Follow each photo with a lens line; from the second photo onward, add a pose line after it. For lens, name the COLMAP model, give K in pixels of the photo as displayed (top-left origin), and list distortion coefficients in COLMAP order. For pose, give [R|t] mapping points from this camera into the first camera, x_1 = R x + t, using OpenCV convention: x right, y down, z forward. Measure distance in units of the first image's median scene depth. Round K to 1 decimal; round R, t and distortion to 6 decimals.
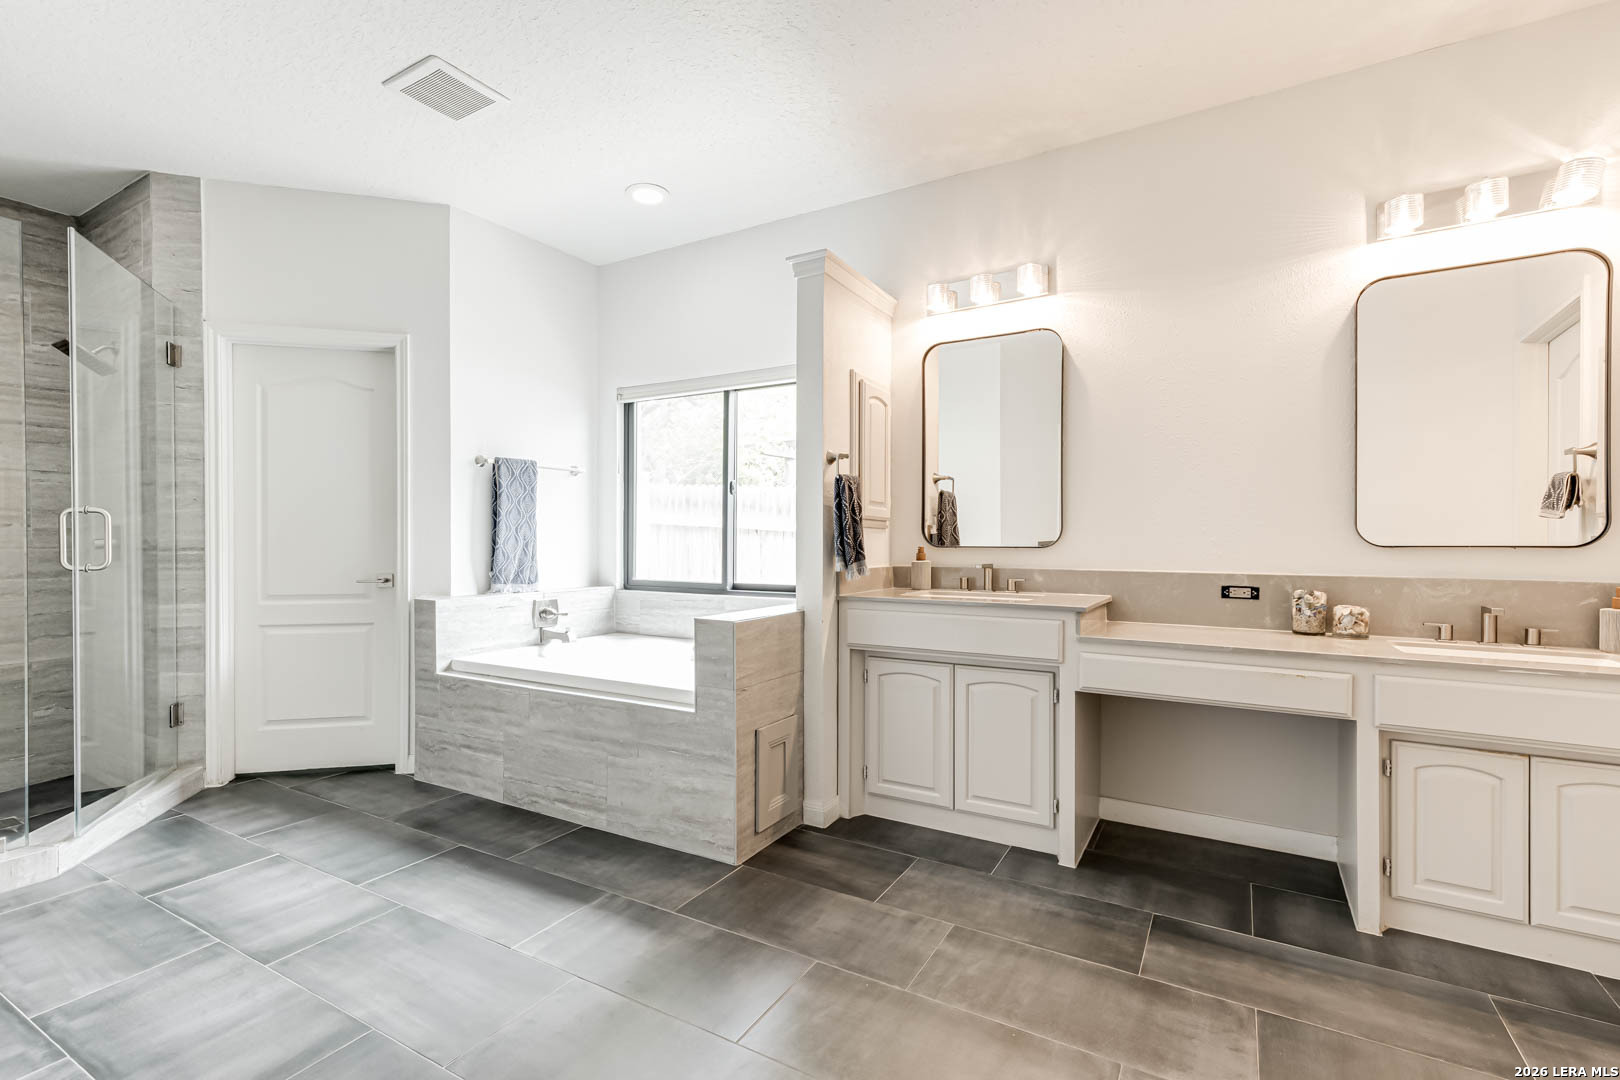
lens RADIAL K [[742.4, 0, 807.1], [0, 742.4, 557.4], [0, 0, 1]] dist [0.003583, 0.001607]
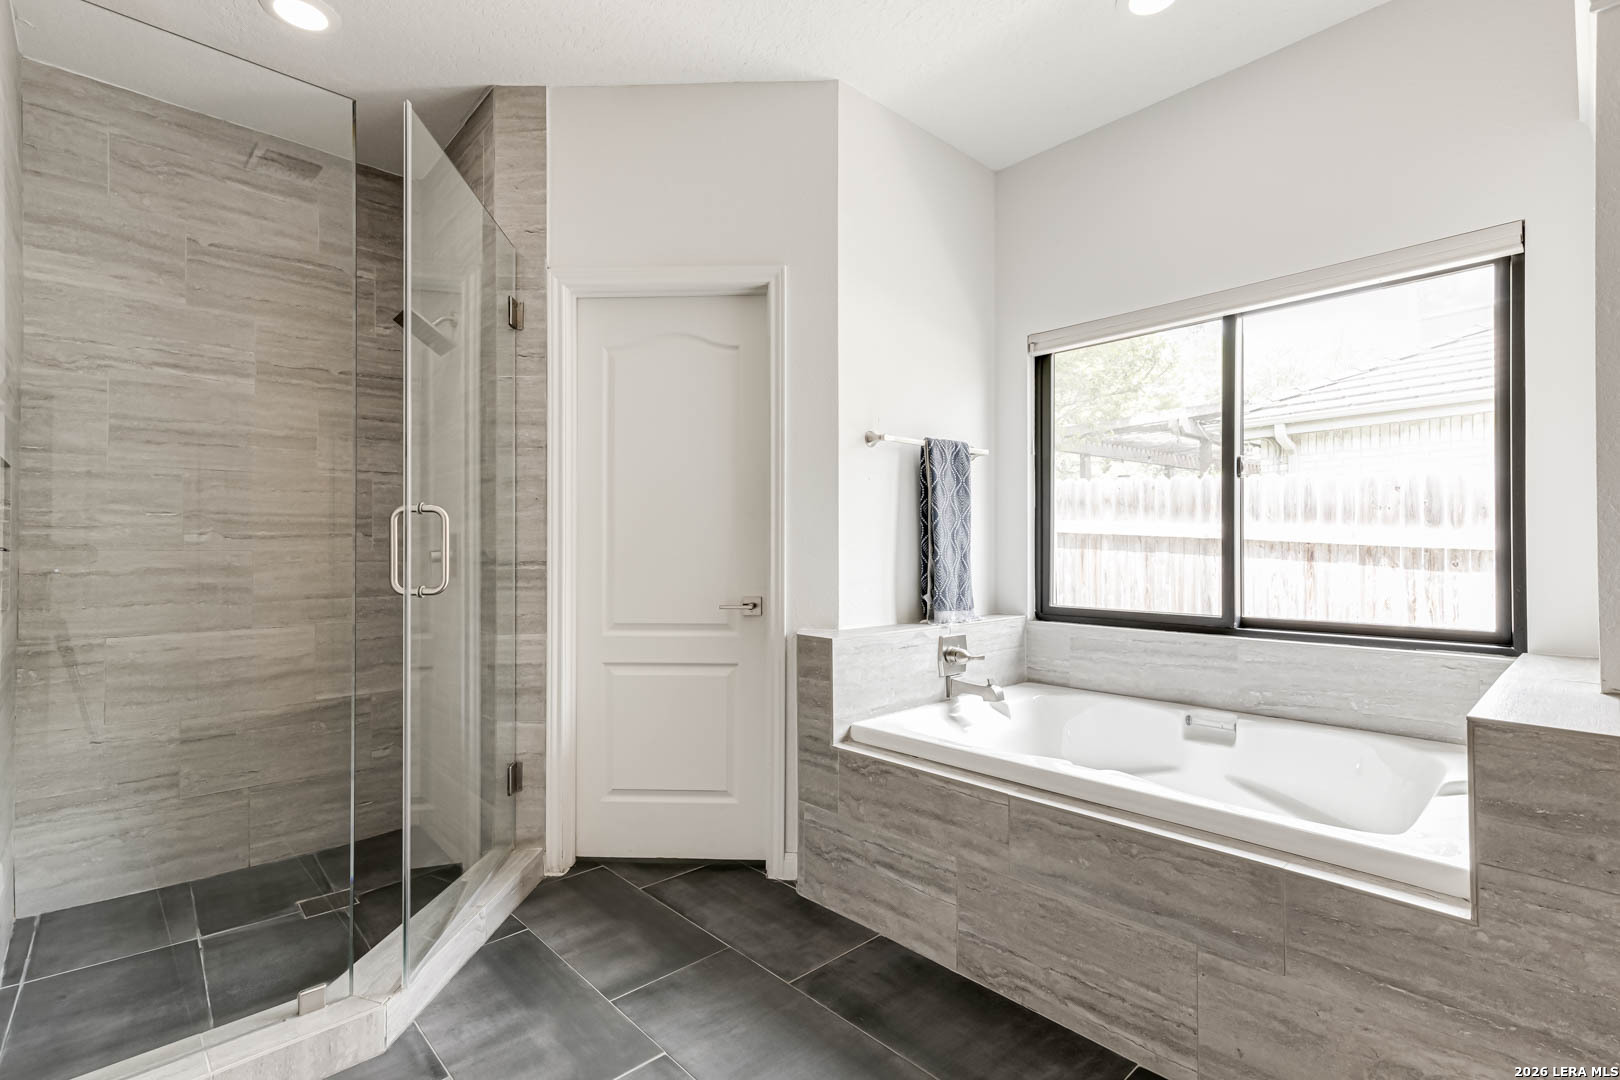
lens RADIAL K [[742.4, 0, 807.1], [0, 742.4, 557.4], [0, 0, 1]] dist [0.003583, 0.001607]
pose [[0.957516, 0.000227, -0.288380, -0.331937], [-0.003872, 0.999920, -0.012068, -0.008734], [0.288354, 0.012672, 0.957440, 0.344615]]
